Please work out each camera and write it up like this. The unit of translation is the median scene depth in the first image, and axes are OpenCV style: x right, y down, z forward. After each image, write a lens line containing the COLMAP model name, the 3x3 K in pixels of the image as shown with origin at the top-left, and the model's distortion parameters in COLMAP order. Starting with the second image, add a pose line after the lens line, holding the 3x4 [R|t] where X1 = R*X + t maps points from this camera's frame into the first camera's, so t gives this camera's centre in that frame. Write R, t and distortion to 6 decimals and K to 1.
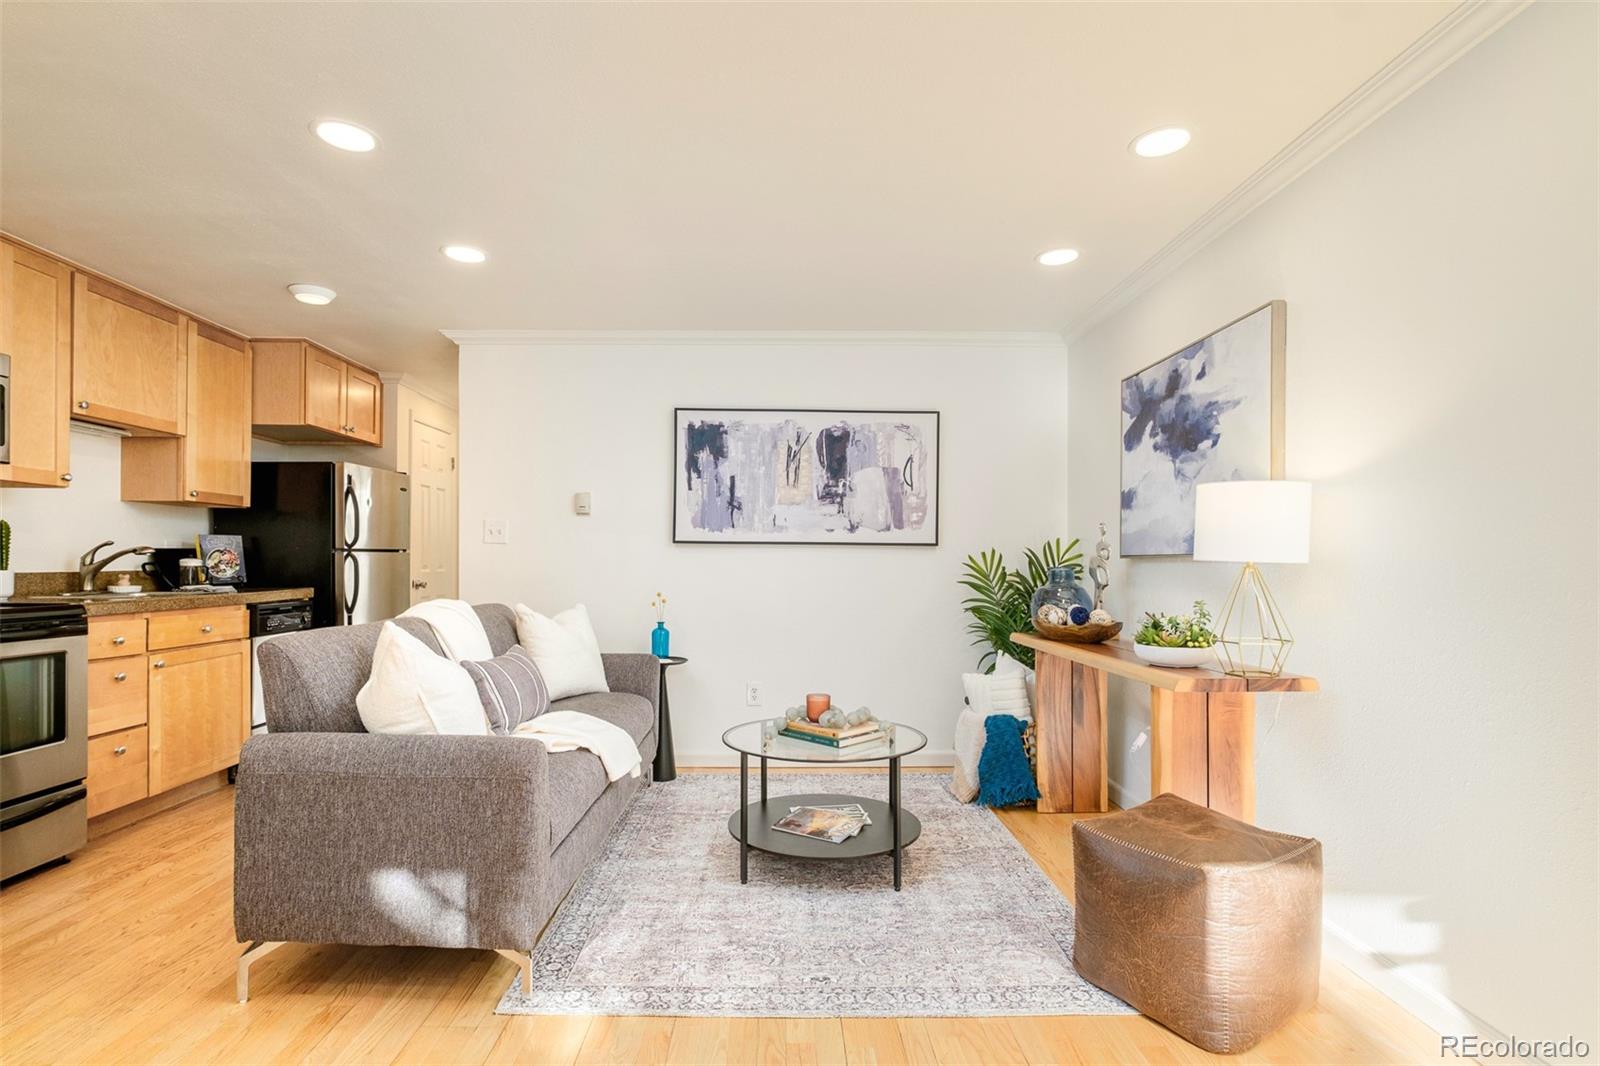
lens RADIAL K [[769.3, 0, 784.3], [0, 769.3, 566.2], [0, 0, 1]] dist [-0.004641, 0.000296]
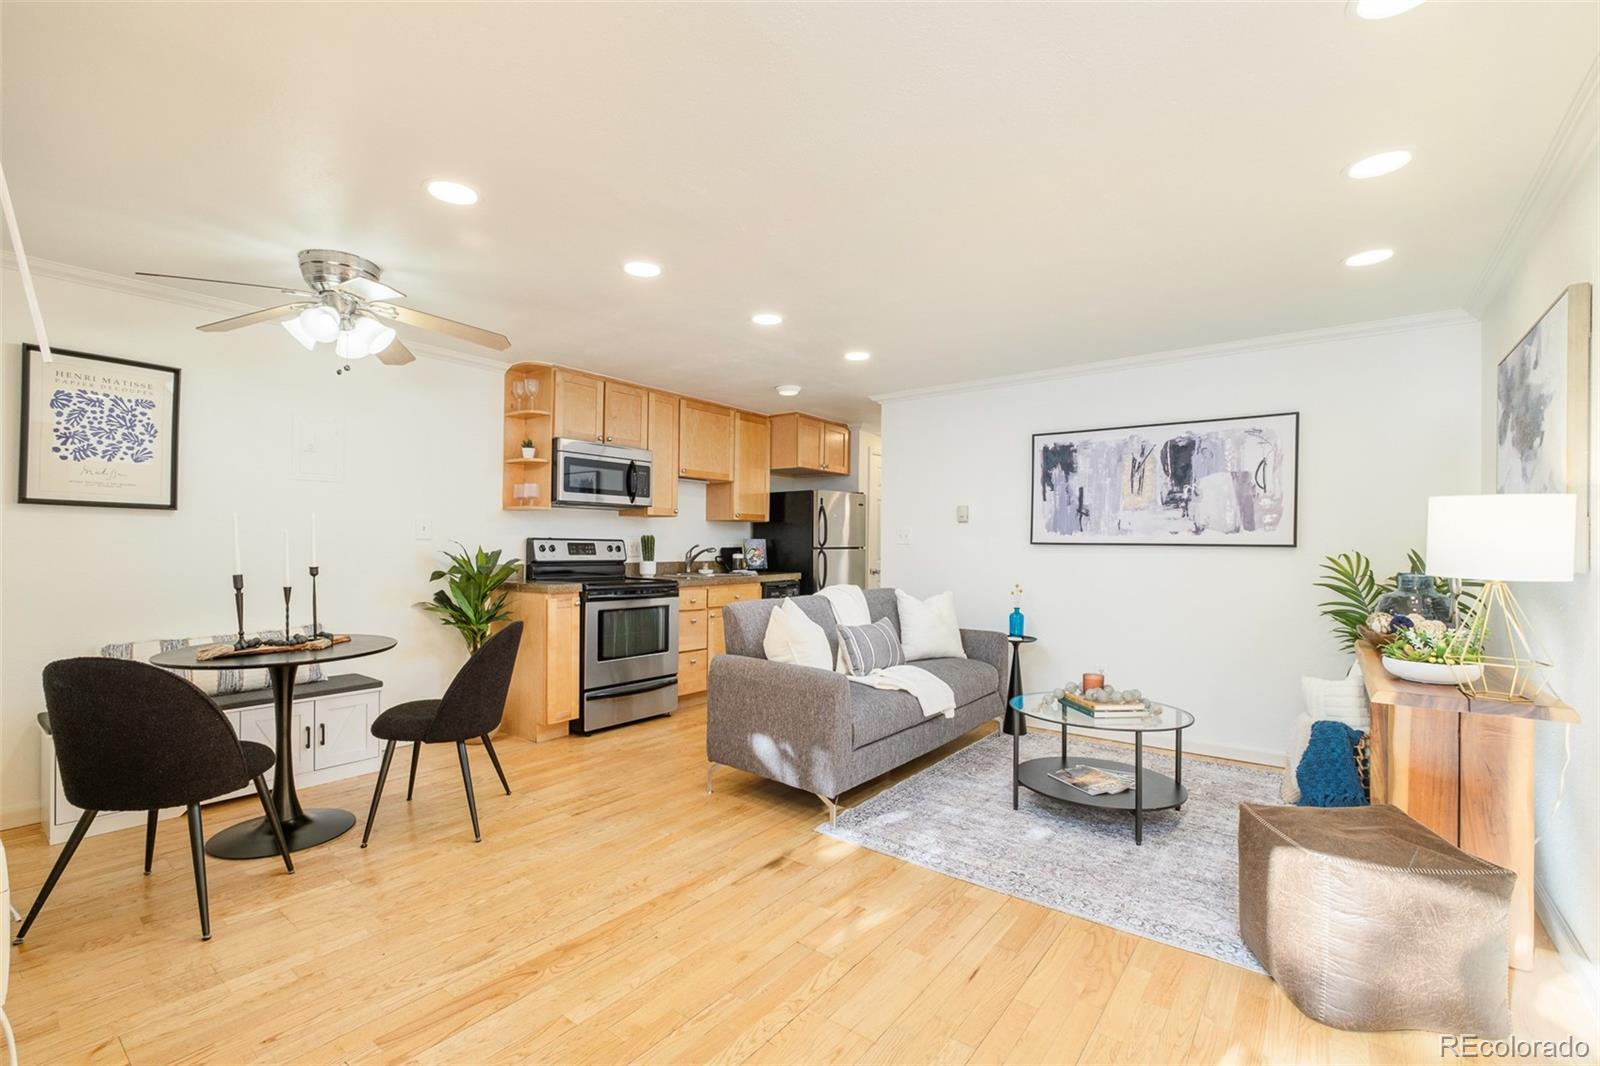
lens RADIAL K [[702.5, 0, 789.3], [0, 702.5, 546.4], [0, 0, 1]] dist [-0.002290, -0.000175]
pose [[0.782347, 0.002551, -0.622837, 0.265871], [-0.007064, 0.999964, -0.004778, -0.019604], [0.622802, 0.008138, 0.782337, -0.124856]]
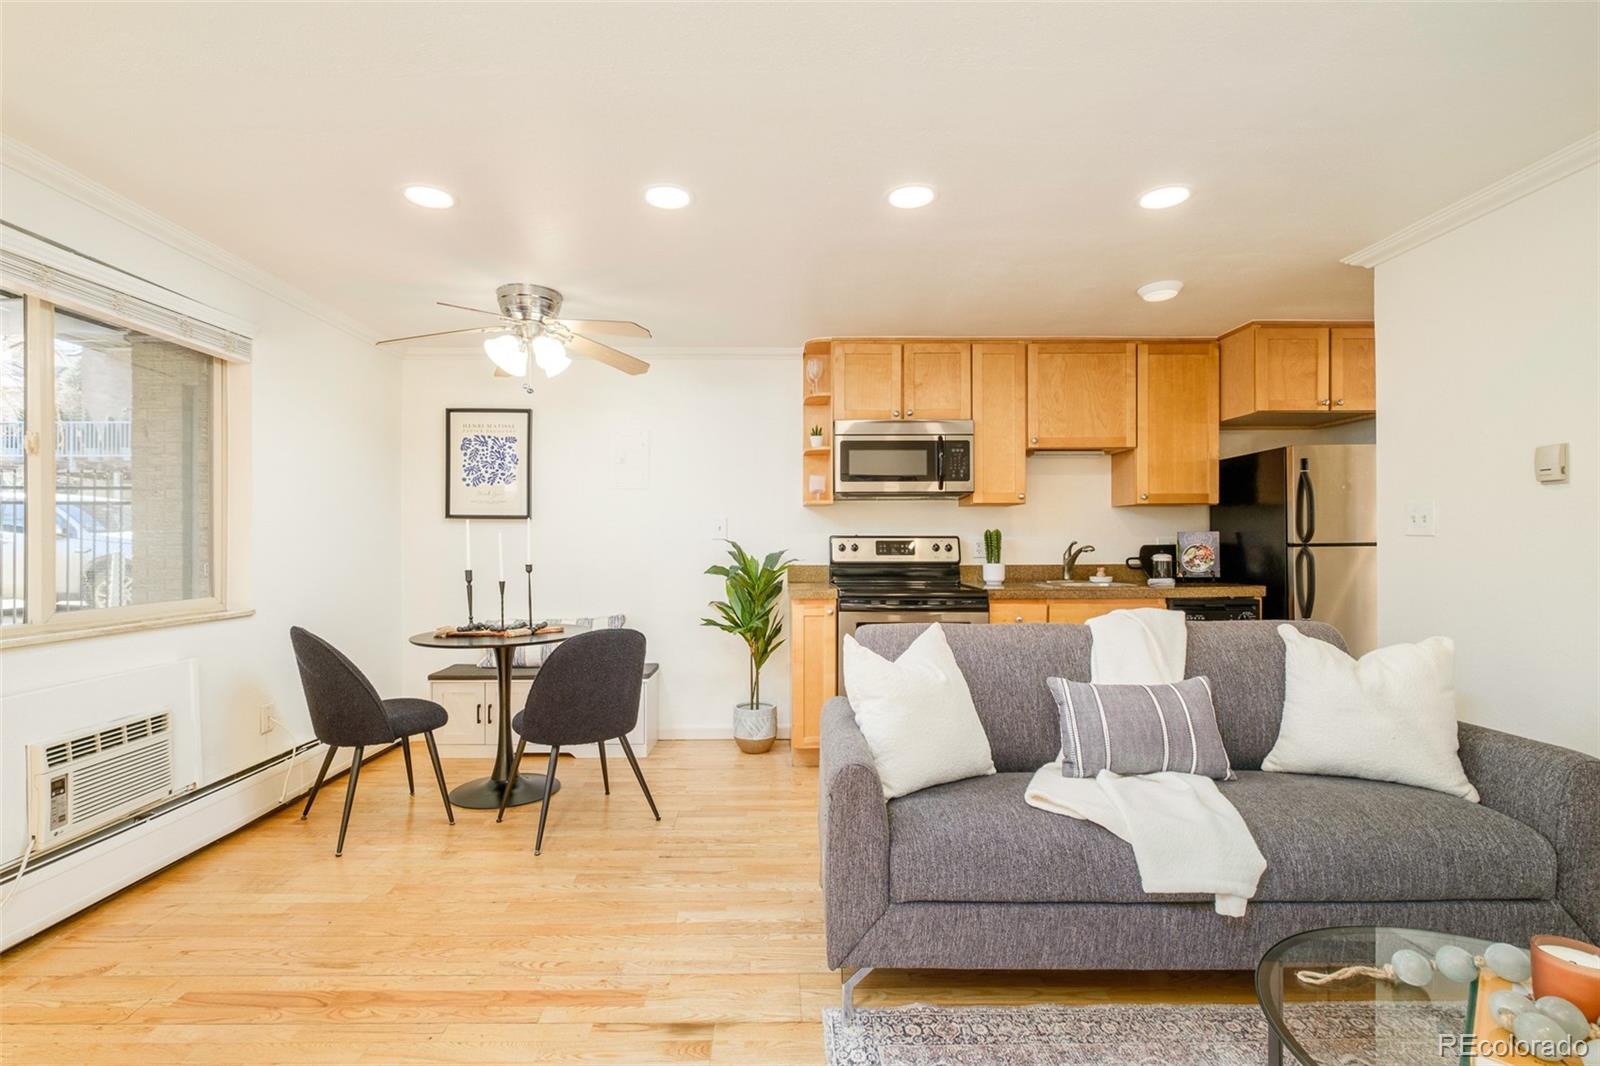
lens RADIAL K [[734.7, 0, 781.8], [0, 734.7, 539.7], [0, 0, 1]] dist [-0.001270, 0.000293]
pose [[-0.002898, -0.009600, -0.999950, 0.299045], [-0.001825, 0.999952, -0.009595, -0.020016], [0.999994, 0.001798, -0.002915, 0.457877]]
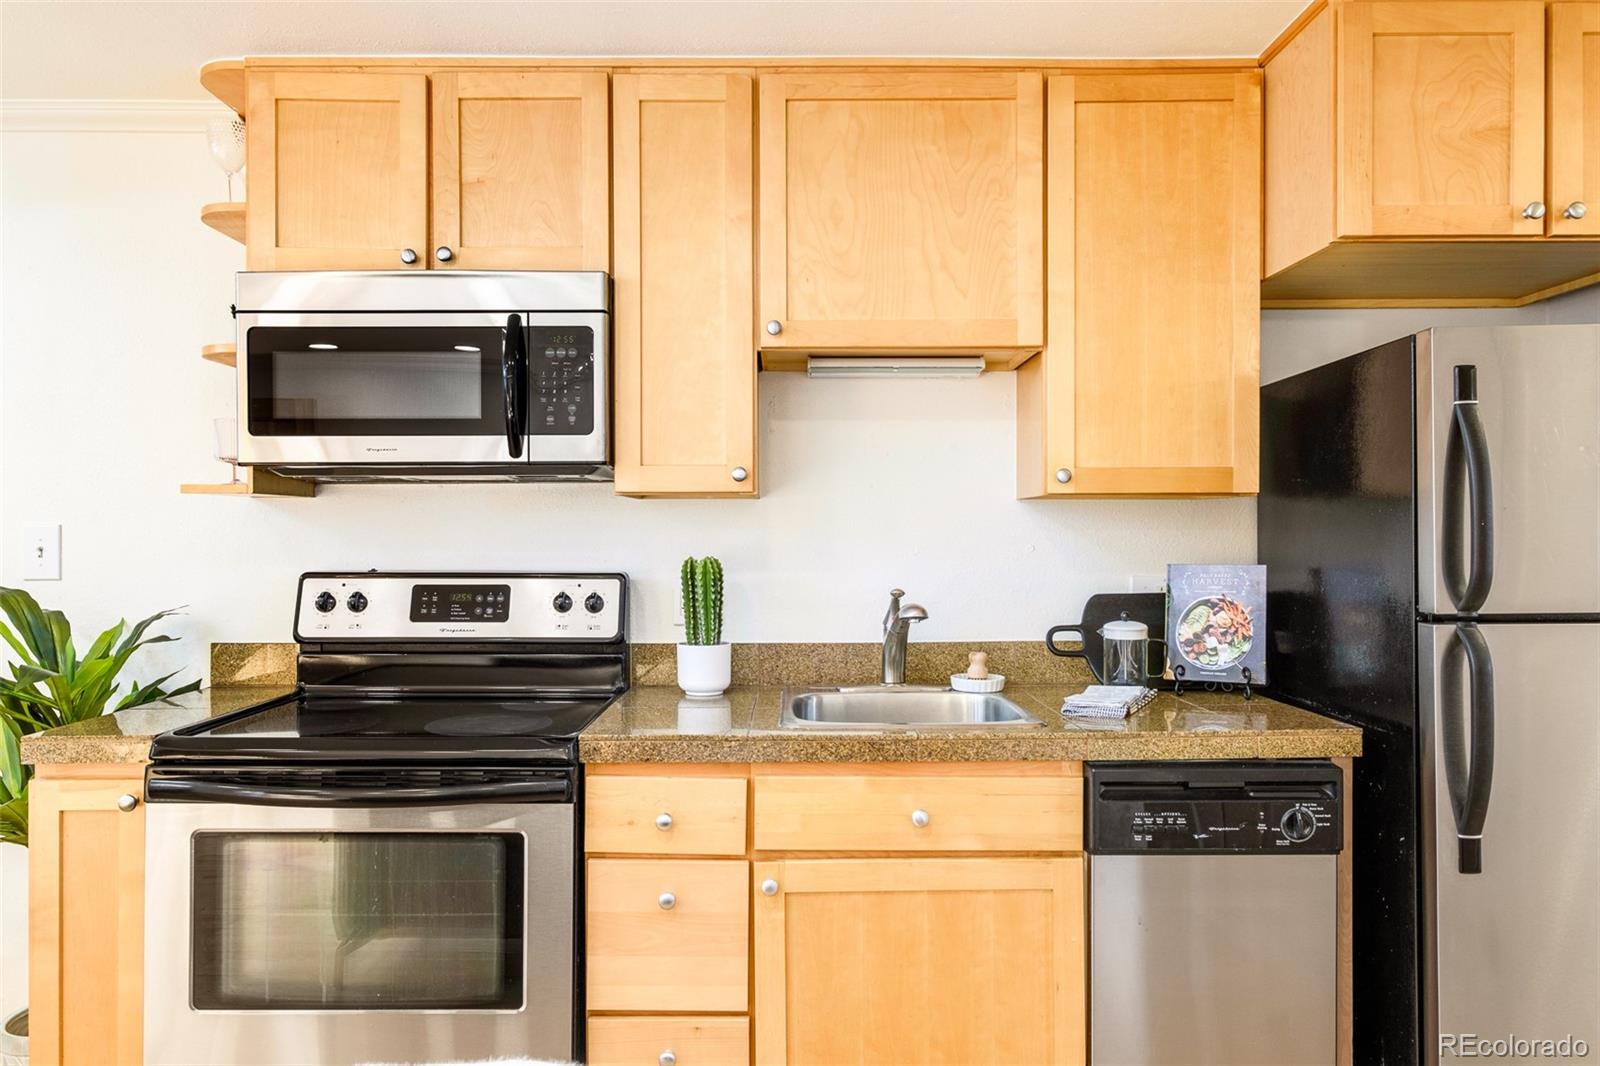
lens RADIAL K [[1059.8, 0, 800.0], [0, 1059.8, 533.0], [0, 0, 1]] dist [0.001632, 0.001585]
pose [[-0.005317, -0.005244, -0.999972, -0.171097], [-0.002409, 0.999983, -0.005231, -0.057562], [0.999983, 0.002381, -0.005330, 0.830925]]
